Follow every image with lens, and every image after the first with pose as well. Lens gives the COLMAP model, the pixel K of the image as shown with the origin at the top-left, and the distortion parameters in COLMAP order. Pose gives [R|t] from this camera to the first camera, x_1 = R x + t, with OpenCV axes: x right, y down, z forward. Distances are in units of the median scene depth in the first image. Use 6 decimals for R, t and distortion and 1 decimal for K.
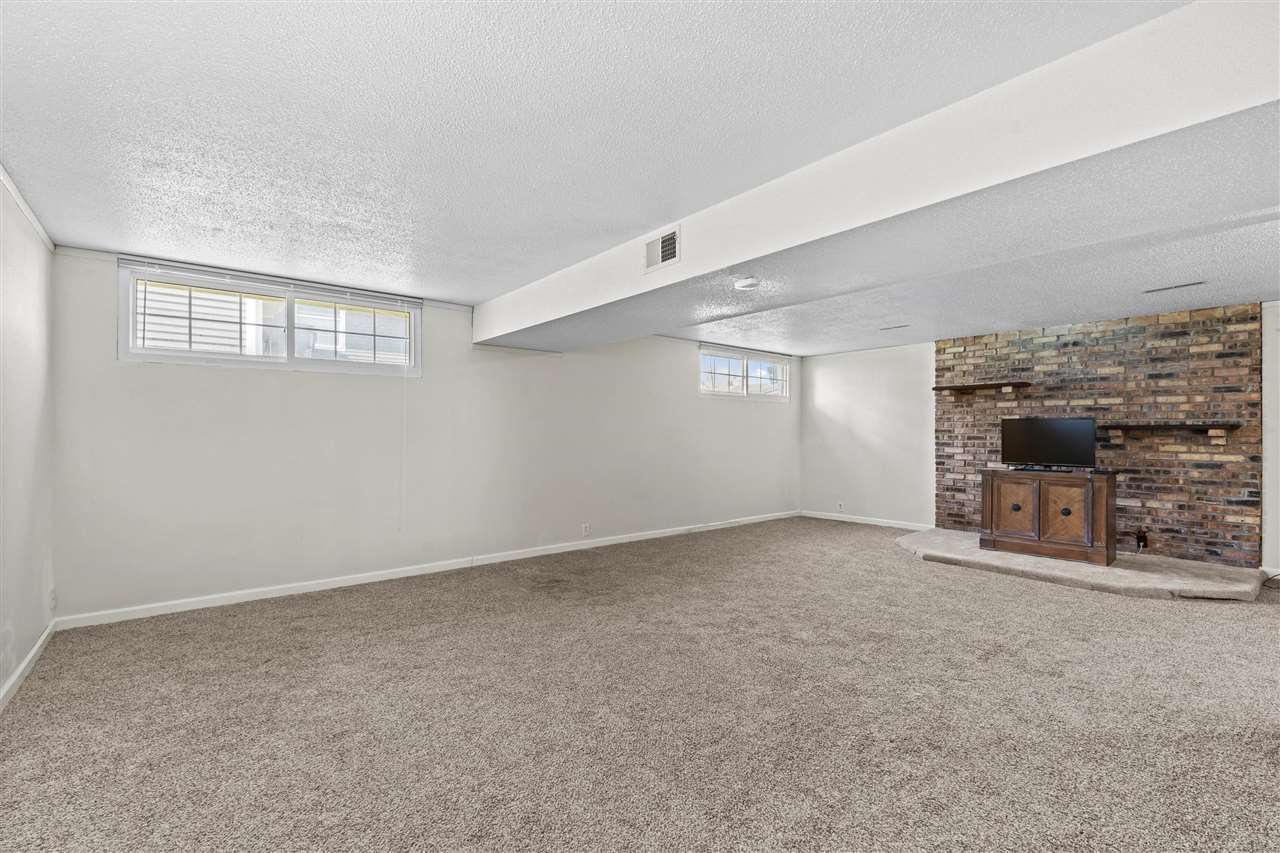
lens RADIAL K [[557.7, 0, 643.2], [0, 557.7, 429.7], [0, 0, 1]] dist [-0.002624, 0.000029]
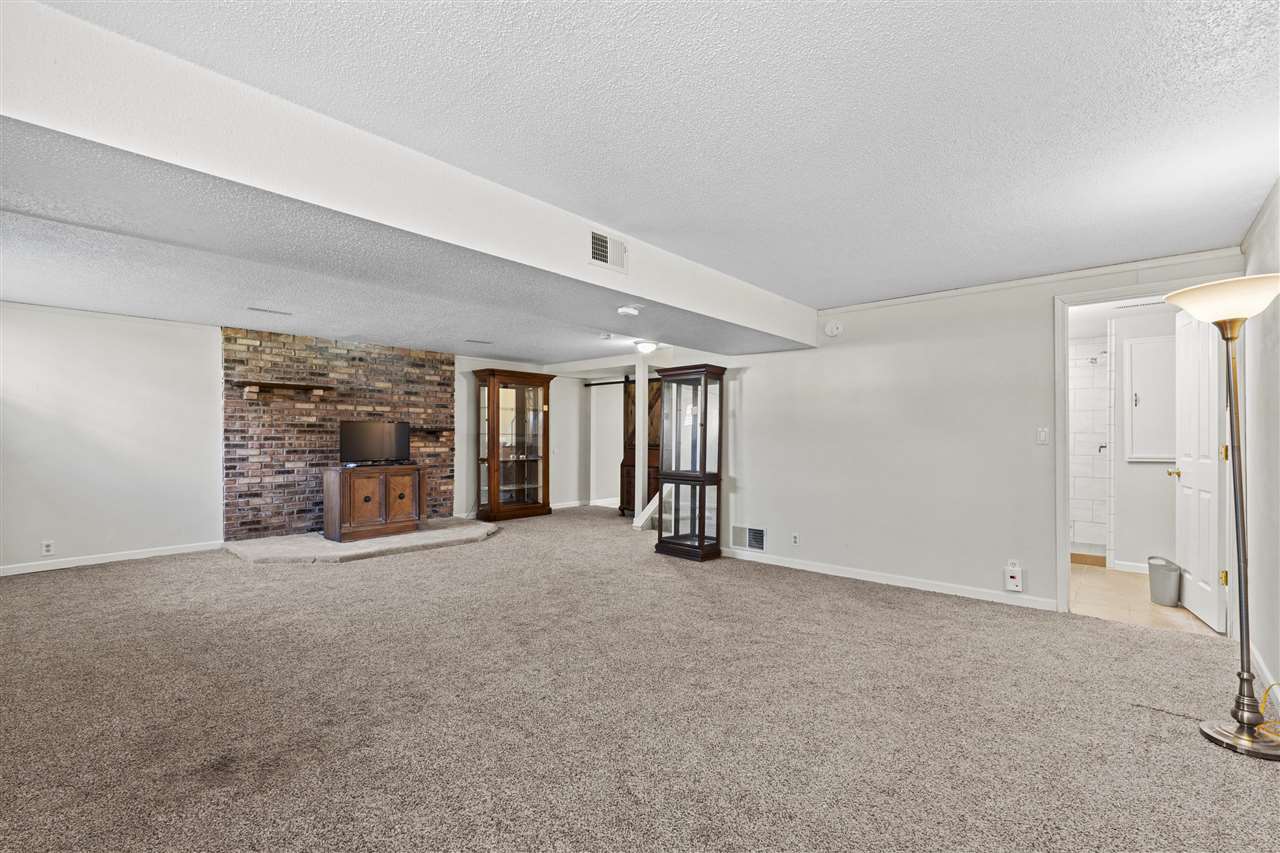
lens RADIAL K [[557.7, 0, 643.2], [0, 557.7, 429.7], [0, 0, 1]] dist [-0.002624, 0.000029]
pose [[-0.148289, 0.007122, 0.988918, -0.501357], [-0.009126, 0.999922, -0.008570, 0.002445], [-0.988902, -0.010296, -0.148213, 0.566056]]
